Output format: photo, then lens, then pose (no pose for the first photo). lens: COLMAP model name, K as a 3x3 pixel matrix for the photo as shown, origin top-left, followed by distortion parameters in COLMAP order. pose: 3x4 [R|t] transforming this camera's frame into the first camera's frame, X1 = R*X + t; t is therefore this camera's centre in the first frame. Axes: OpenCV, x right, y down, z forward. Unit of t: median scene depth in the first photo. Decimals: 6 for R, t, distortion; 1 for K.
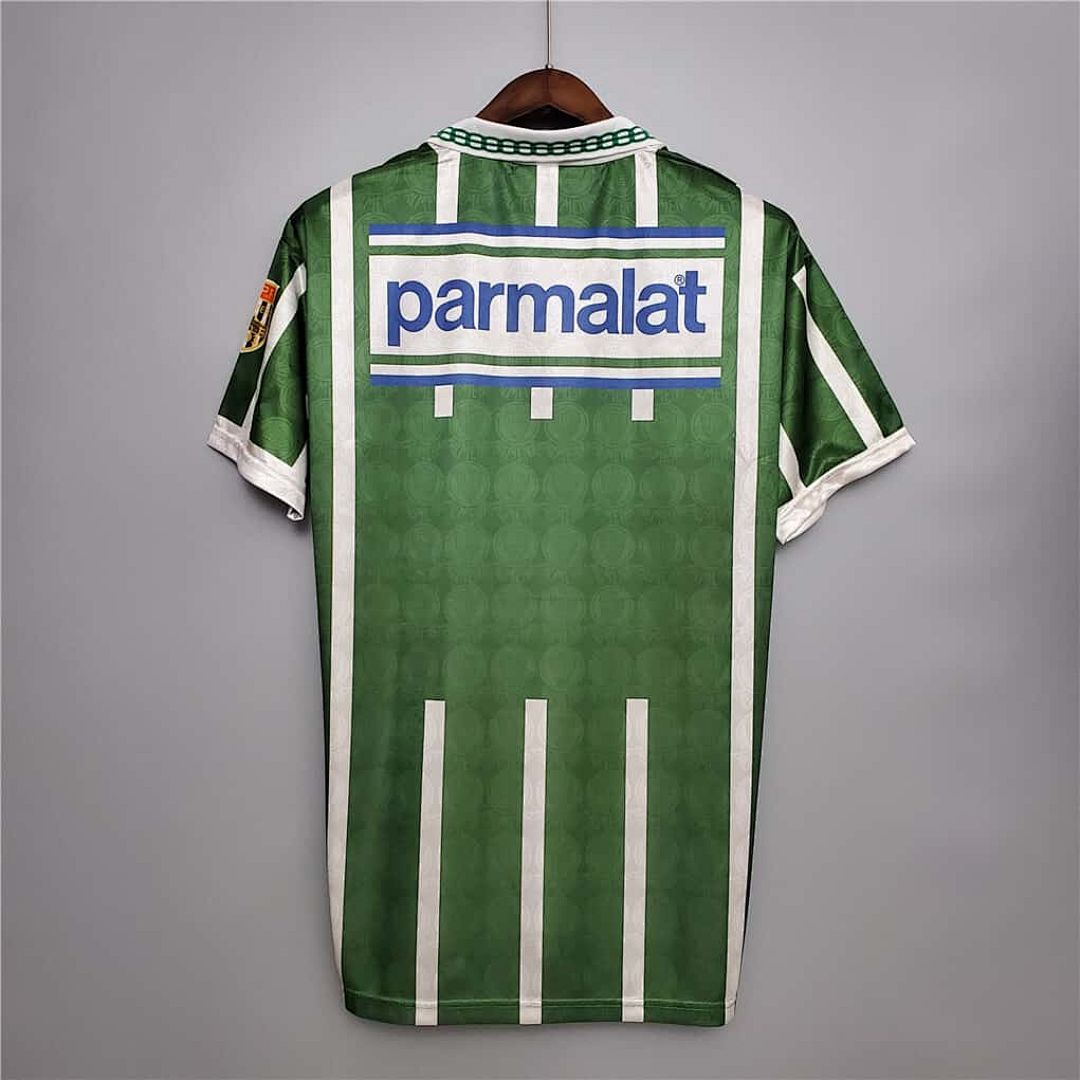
lens RADIAL K [[1065.5, 0, 553.9], [0, 1065.5, 535.1], [0, 0, 1]] dist [0.156025, -0.552559]
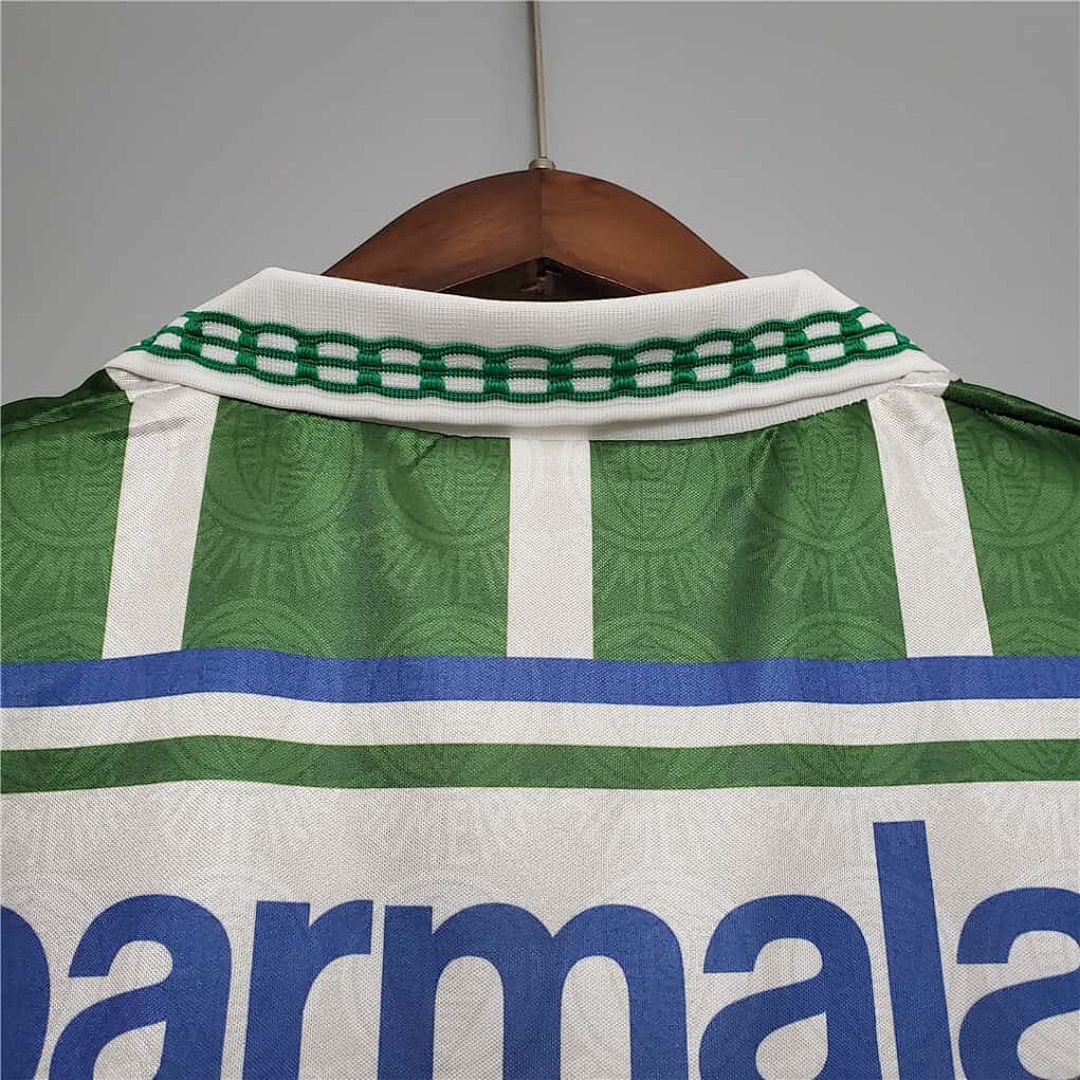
lens RADIAL K [[1124.7, 0, 540.0], [0, 1124.7, 540.0], [0, 0, 1]] dist [0.150795, -0.437865]
pose [[0.999402, -0.012164, 0.032378, -0.017394], [0.022933, 0.933810, -0.357034, -0.220073], [-0.025892, 0.357563, 0.933530, 0.748075]]
